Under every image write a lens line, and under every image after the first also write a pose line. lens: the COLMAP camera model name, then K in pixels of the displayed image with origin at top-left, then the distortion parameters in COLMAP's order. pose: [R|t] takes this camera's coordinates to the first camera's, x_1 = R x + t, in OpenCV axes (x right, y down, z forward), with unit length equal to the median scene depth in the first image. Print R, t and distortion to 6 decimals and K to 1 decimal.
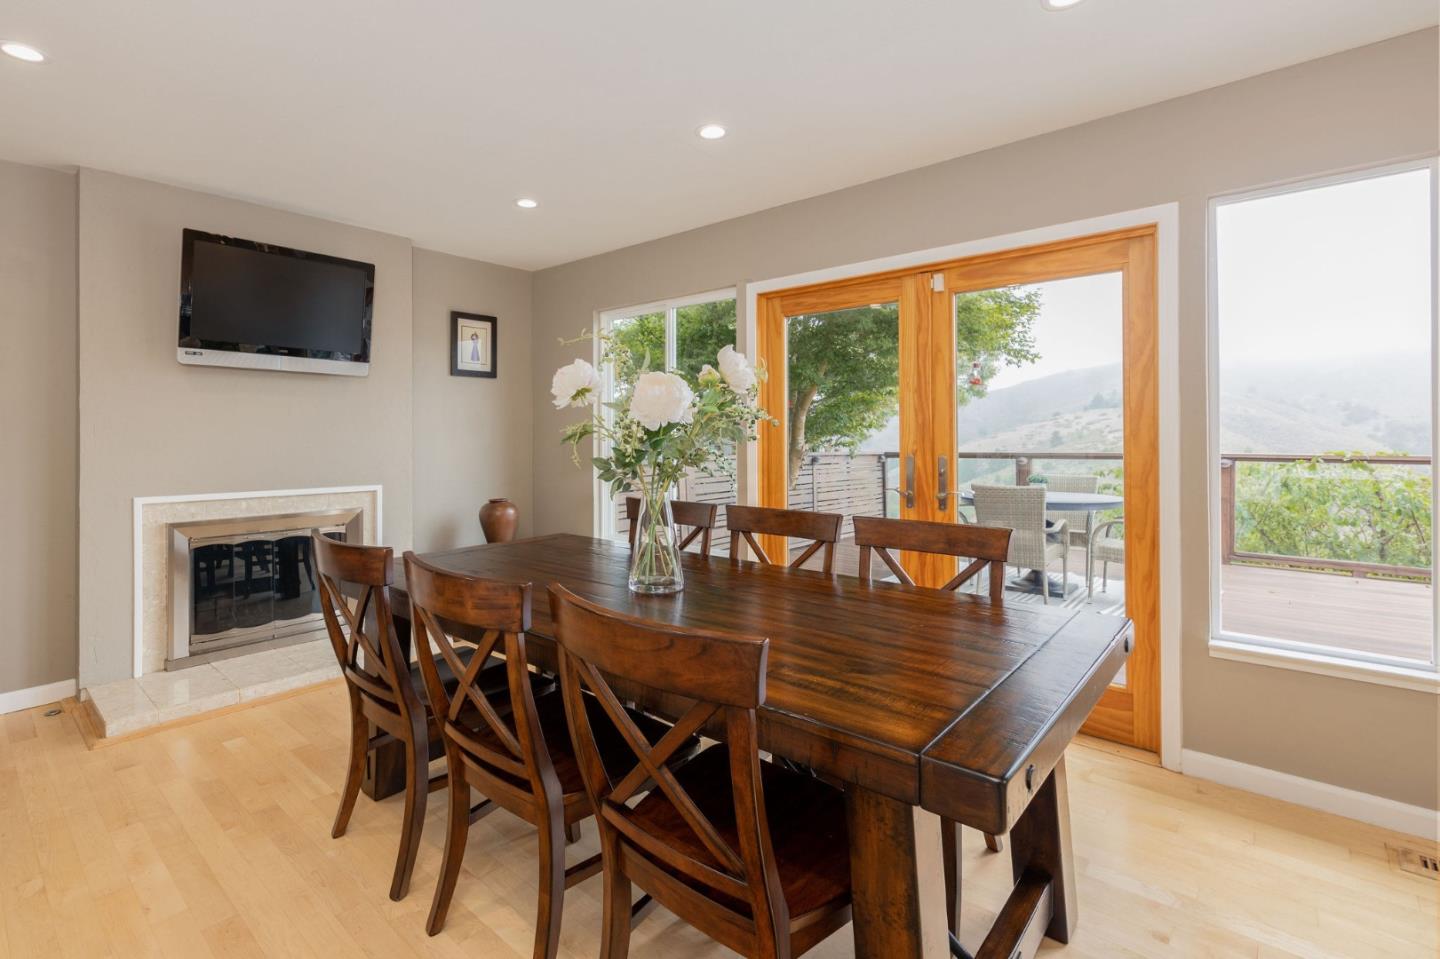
lens RADIAL K [[683.3, 0, 627.1], [0, 683.3, 425.1], [0, 0, 1]] dist [0.000261, -0.000150]
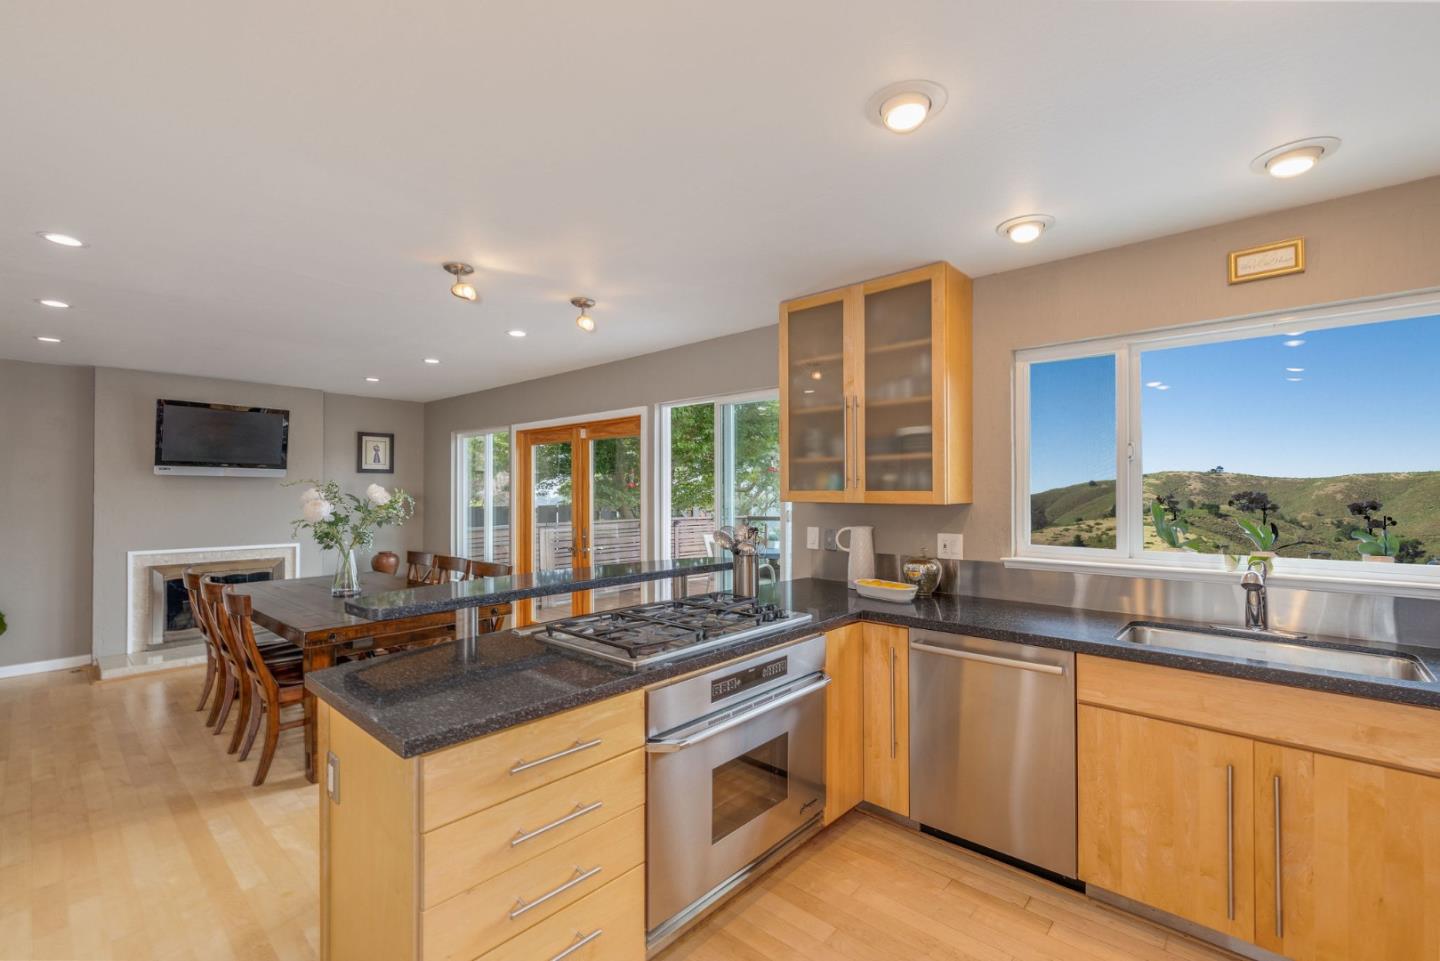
lens RADIAL K [[630.8, 0, 720.0], [0, 630.8, 480.5], [0, 0, 1]] dist [0.002310, 0.000795]
pose [[0.999431, 0.004326, 0.033449, 0.715807], [-0.004300, 0.999990, -0.000842, -0.078437], [-0.033452, 0.000698, 0.999440, -0.649772]]
